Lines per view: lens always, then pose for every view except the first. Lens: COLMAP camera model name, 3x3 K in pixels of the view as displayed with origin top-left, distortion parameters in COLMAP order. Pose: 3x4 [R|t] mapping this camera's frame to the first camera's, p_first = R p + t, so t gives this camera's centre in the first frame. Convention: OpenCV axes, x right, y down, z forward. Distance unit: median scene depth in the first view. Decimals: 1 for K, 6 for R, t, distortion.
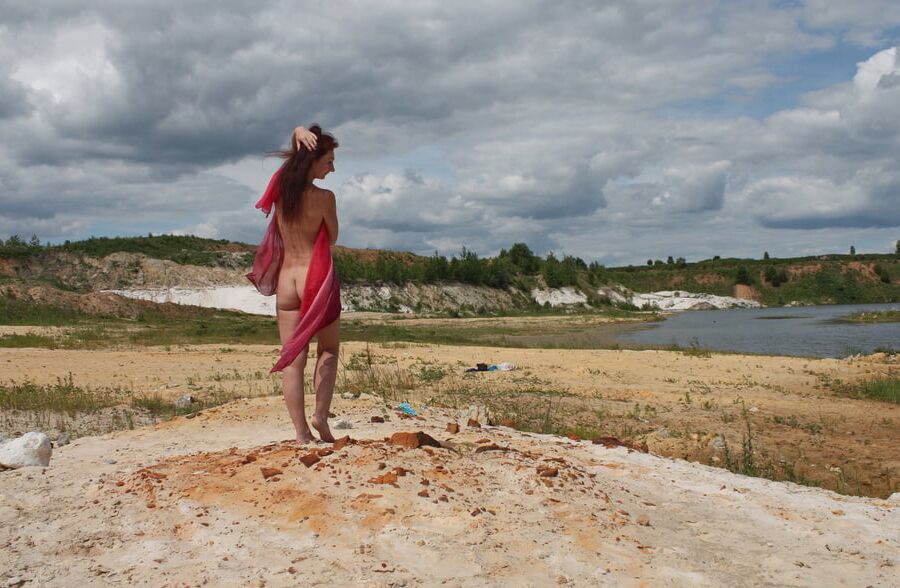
lens RADIAL K [[842.7, 0, 447.6], [0, 842.7, 298.3], [0, 0, 1]] dist [-0.174661, 0.164745]
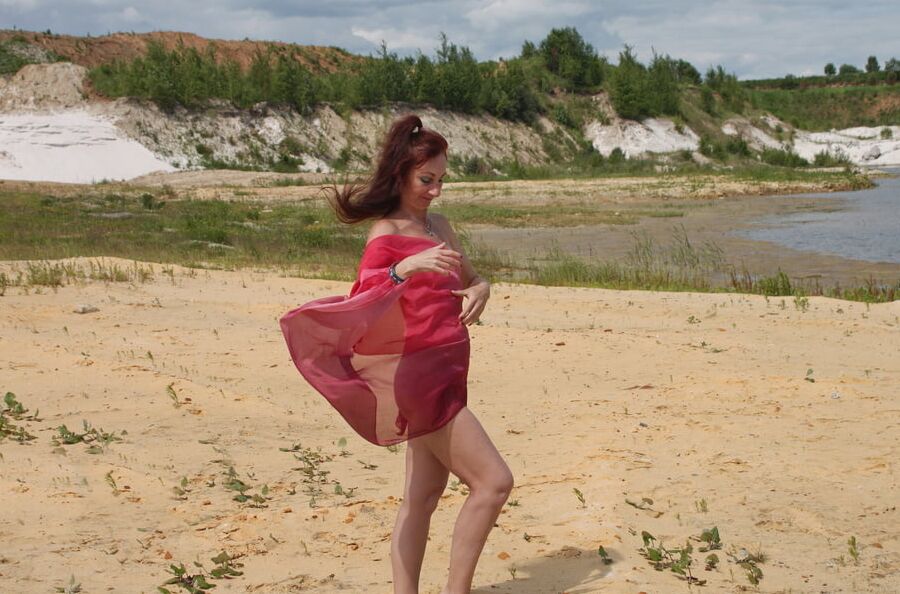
lens RADIAL K [[1540.5, 0, 450.2], [0, 1540.5, 299.9], [0, 0, 1]] dist [-0.020481, 0.109142]
pose [[0.999992, -0.002828, 0.002966, 0.022176], [0.002519, 0.995060, 0.099243, 0.002853], [-0.003232, -0.099235, 0.995059, 0.122156]]
